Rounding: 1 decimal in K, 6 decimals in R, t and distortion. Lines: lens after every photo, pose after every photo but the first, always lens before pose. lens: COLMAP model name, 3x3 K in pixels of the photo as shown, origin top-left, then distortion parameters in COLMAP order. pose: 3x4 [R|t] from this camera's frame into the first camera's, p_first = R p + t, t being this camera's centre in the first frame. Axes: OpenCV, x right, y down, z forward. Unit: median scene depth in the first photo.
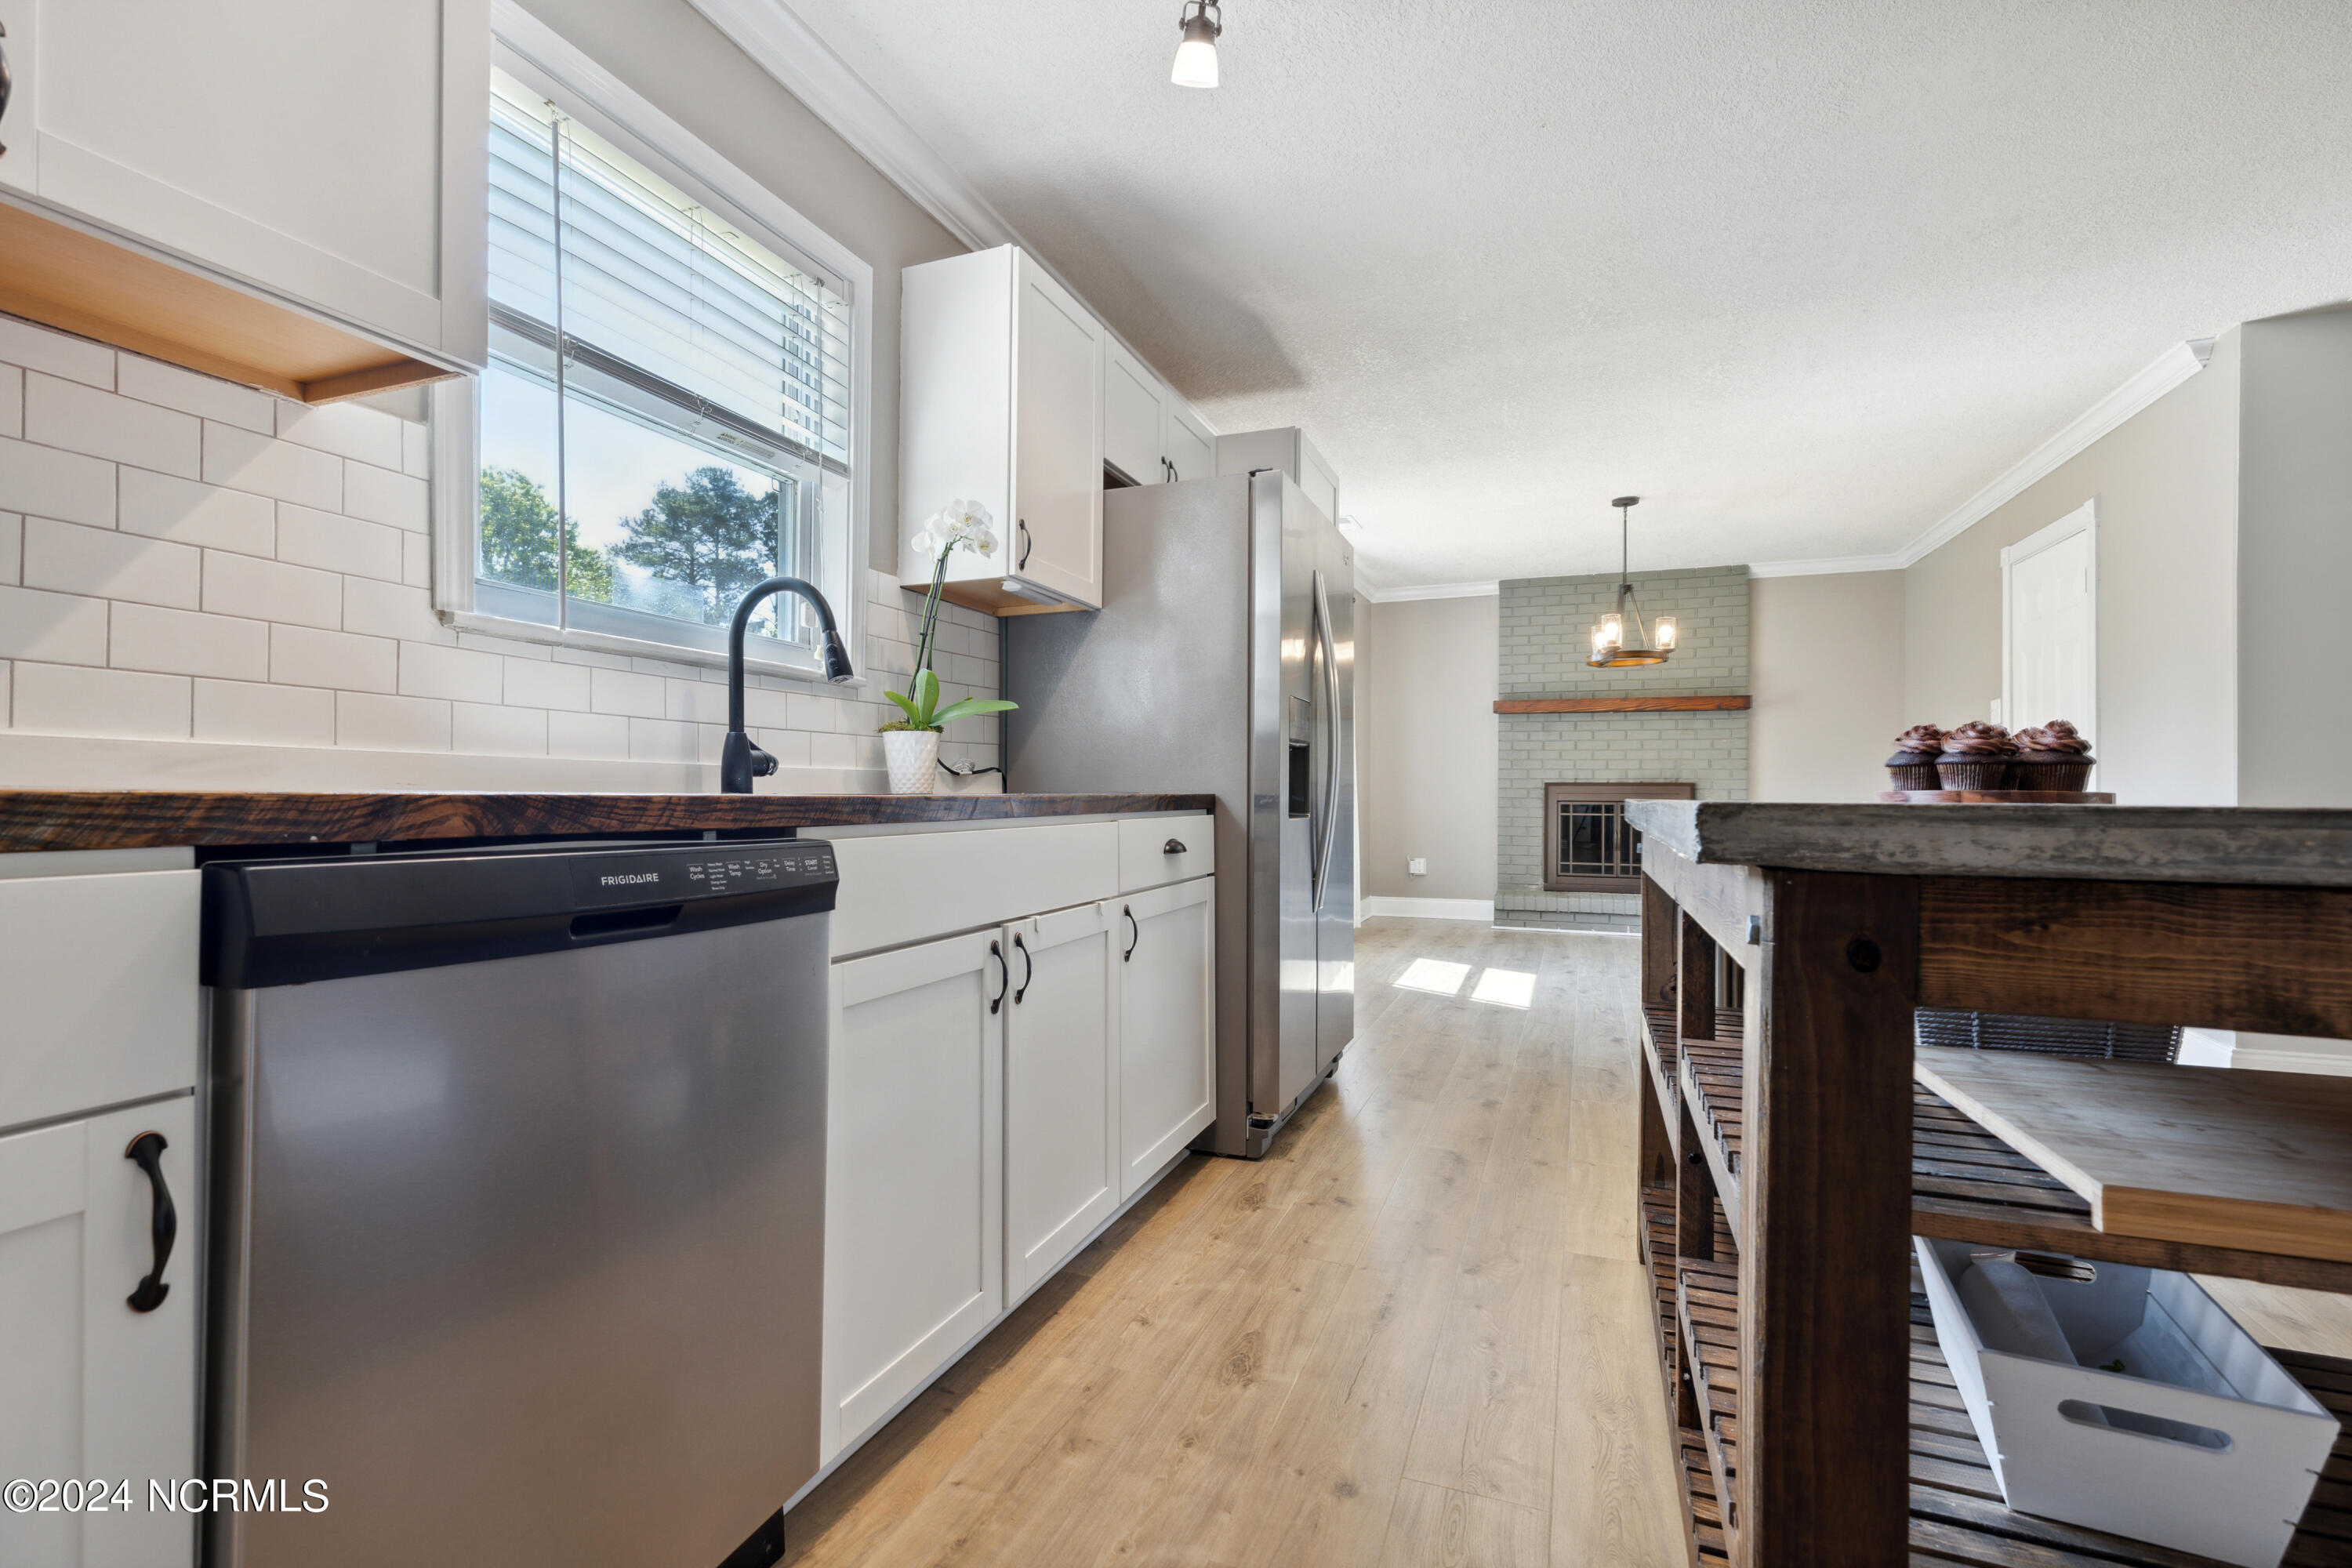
lens RADIAL K [[1065.1, 0, 1166.7], [0, 1065.1, 786.5], [0, 0, 1]] dist [0.008252, -0.002299]
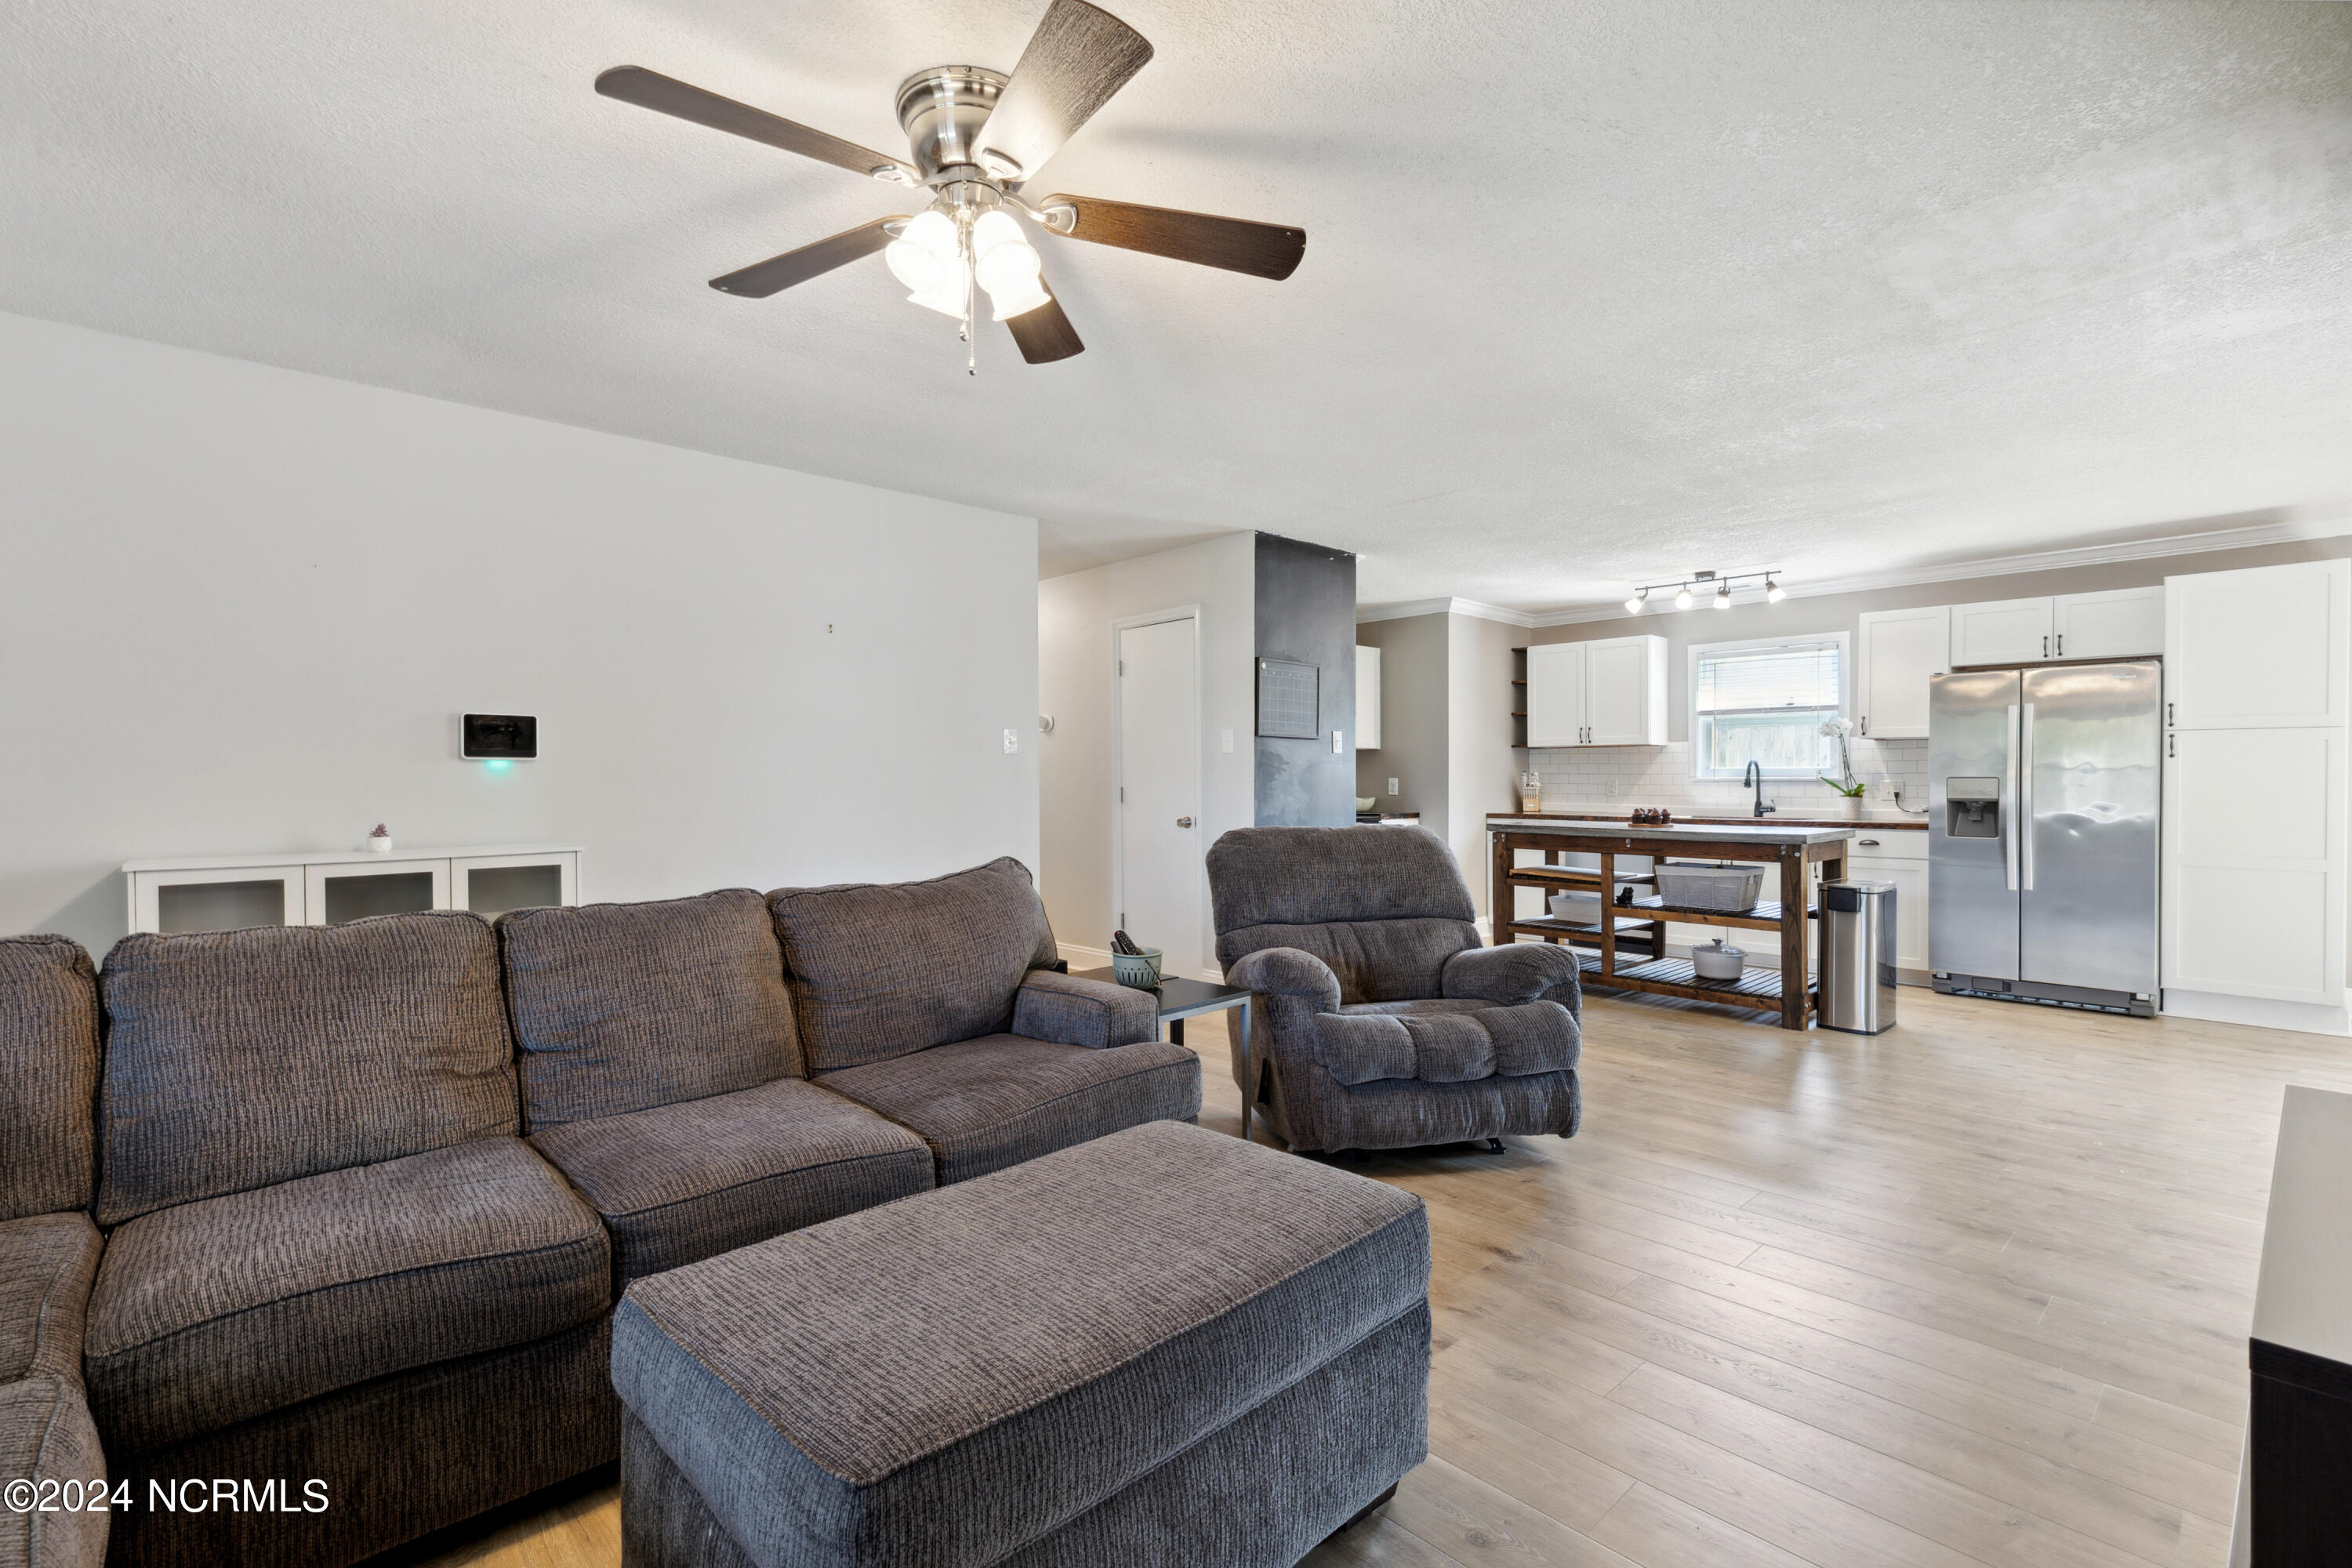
lens RADIAL K [[1065.1, 0, 1168.7], [0, 1065.1, 778.2], [0, 0, 1]] dist [0.008252, -0.002299]
pose [[-0.430611, -0.006072, -0.902517, 2.109746], [0.004488, 0.999951, -0.008869, -0.057901], [0.902527, -0.007870, -0.430562, 0.412848]]
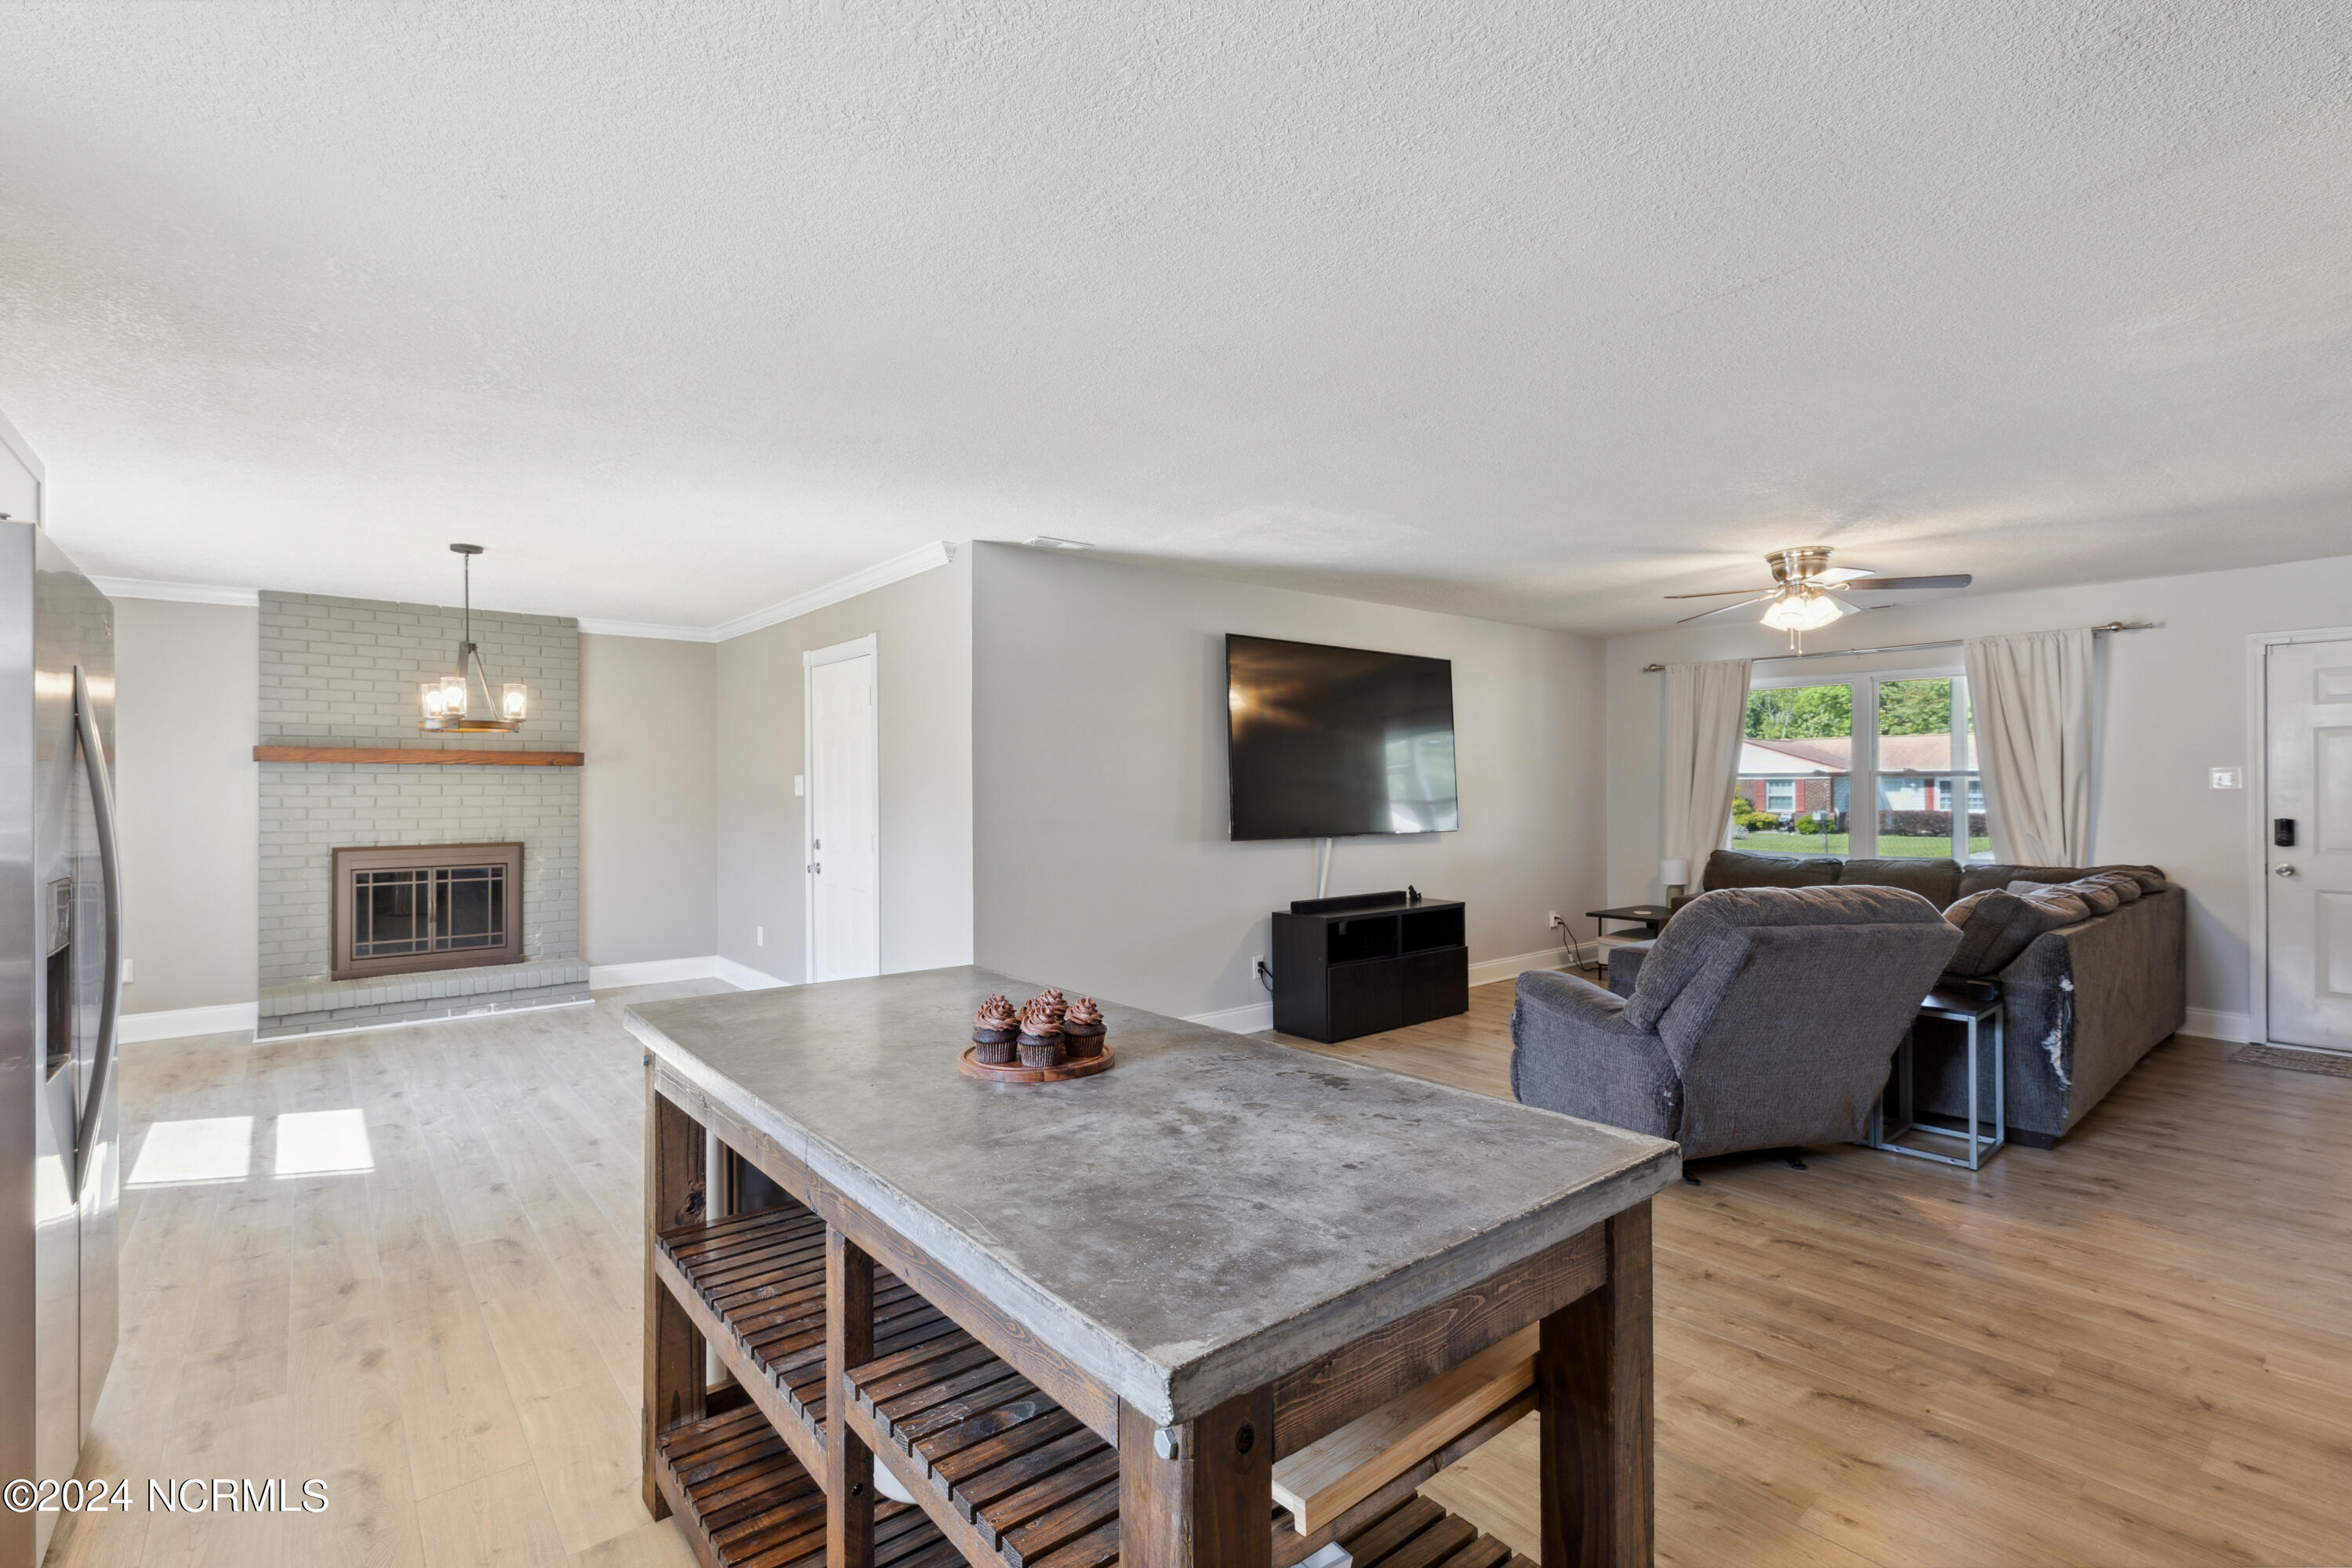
lens RADIAL K [[1065.1, 0, 1156.2], [0, 1065.1, 784.5], [0, 0, 1]] dist [0.008252, -0.002299]
pose [[0.497694, -0.007509, 0.867320, -0.090205], [0.004045, 0.999972, 0.006336, -0.119529], [-0.867343, 0.000355, 0.497710, 0.095855]]
